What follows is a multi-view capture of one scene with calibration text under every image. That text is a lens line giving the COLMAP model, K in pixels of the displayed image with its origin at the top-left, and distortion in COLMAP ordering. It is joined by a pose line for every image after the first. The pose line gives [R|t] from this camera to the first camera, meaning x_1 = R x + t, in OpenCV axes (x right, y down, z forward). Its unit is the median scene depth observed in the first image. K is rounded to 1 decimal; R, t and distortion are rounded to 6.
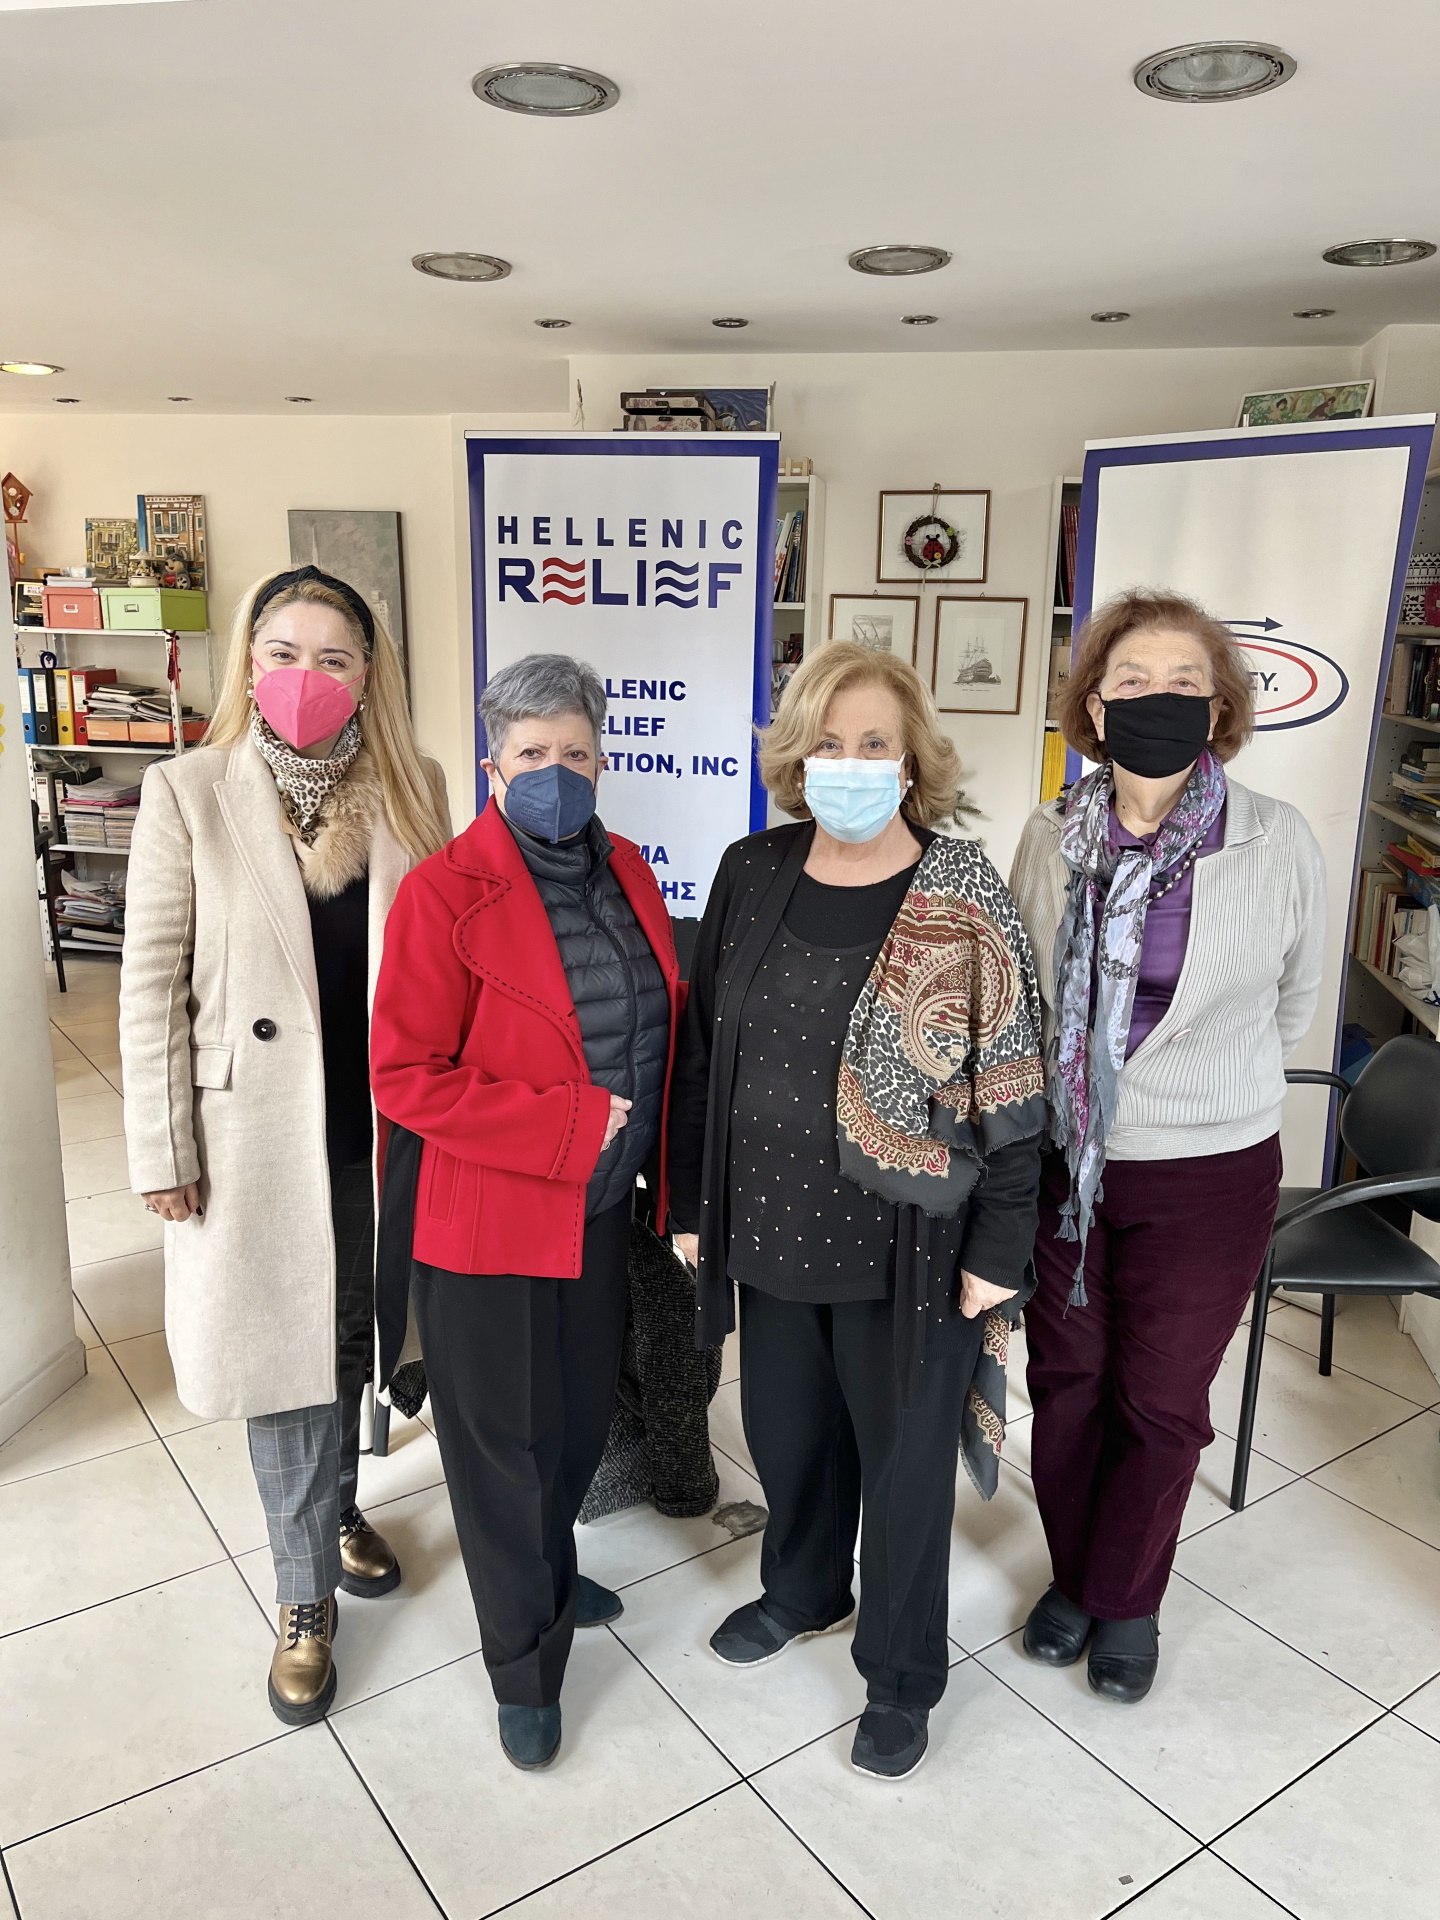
lens RADIAL K [[1497.2, 0, 720.4], [0, 1497.2, 931.6], [0, 0, 1]] dist [0.178340, -0.281995]
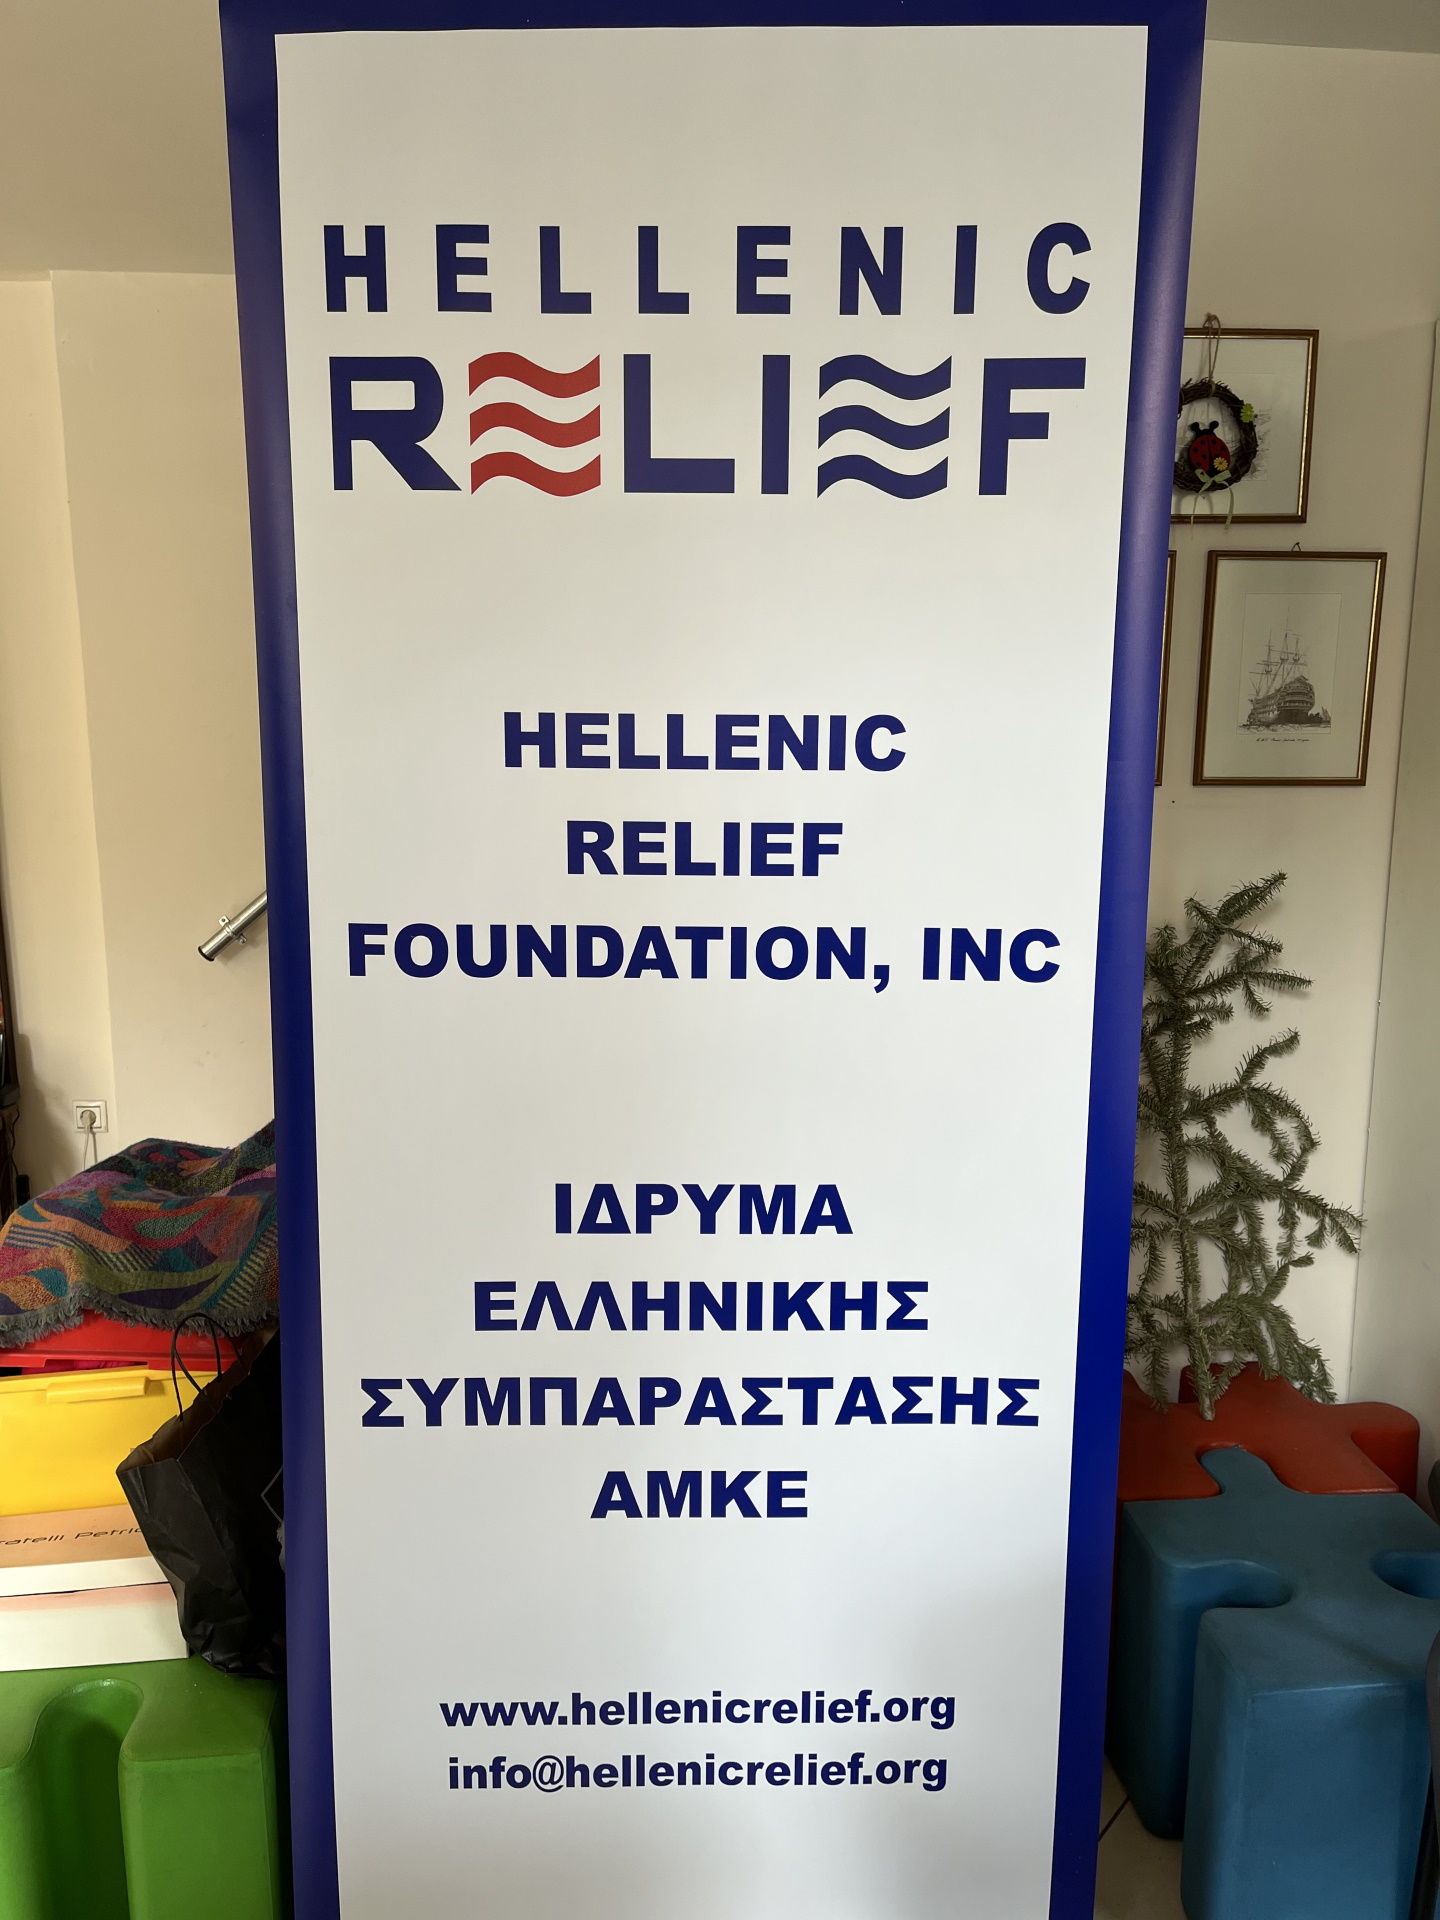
lens RADIAL K [[1500.7, 0, 693.8], [0, 1500.7, 957.7], [0, 0, 1]] dist [0.054590, -0.004292]
pose [[0.986441, -0.046181, 0.157483, -0.126338], [0.051517, 0.998222, -0.029972, -0.103302], [-0.155819, 0.037678, 0.987067, 0.670760]]
